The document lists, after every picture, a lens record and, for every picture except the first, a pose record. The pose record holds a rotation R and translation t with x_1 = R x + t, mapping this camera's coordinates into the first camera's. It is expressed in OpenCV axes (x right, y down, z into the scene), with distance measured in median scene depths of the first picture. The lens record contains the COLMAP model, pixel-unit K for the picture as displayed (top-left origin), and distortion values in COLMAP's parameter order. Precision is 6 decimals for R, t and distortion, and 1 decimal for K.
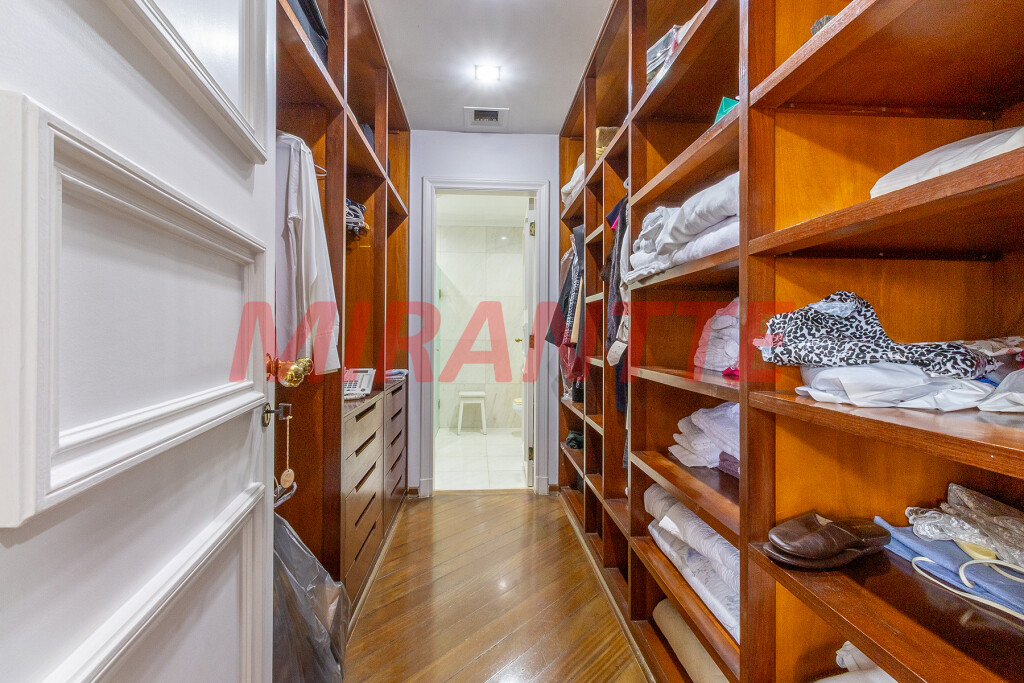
lens RADIAL K [[473.0, 0, 511.6], [0, 473.0, 337.8], [0, 0, 1]] dist [0.001305, 0.000225]
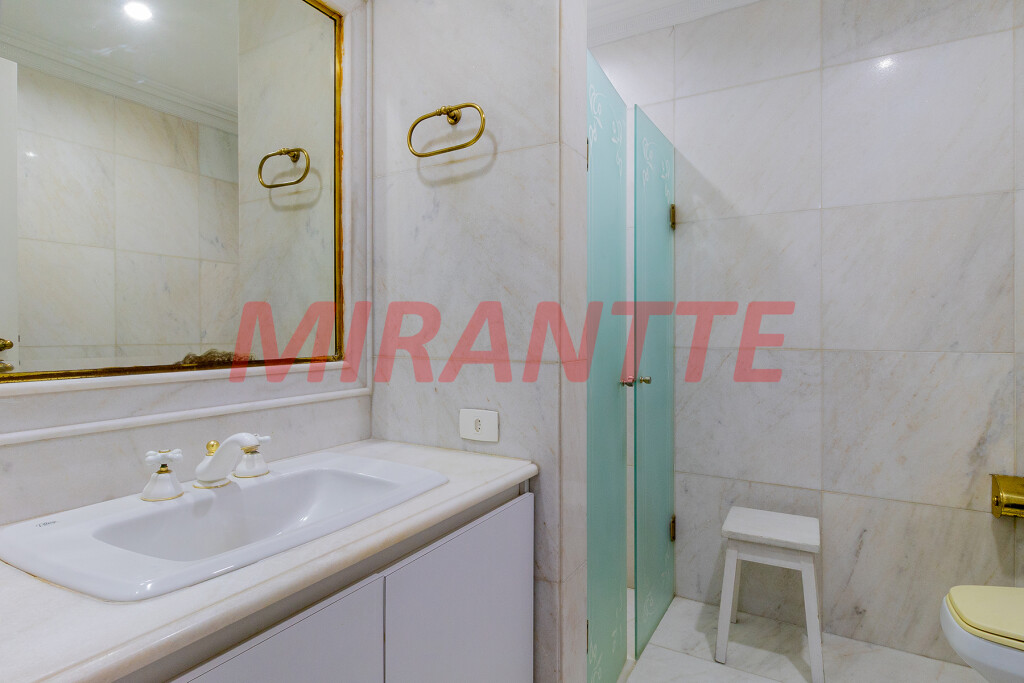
lens RADIAL K [[552.1, 0, 511.1], [0, 552.1, 337.0], [0, 0, 1]] dist [-0.003493, -0.000451]
pose [[0.825009, -0.005991, -0.565088, -0.019417], [0.005135, 0.999982, -0.003105, -0.003935], [0.565097, -0.000340, 0.825025, 0.588686]]
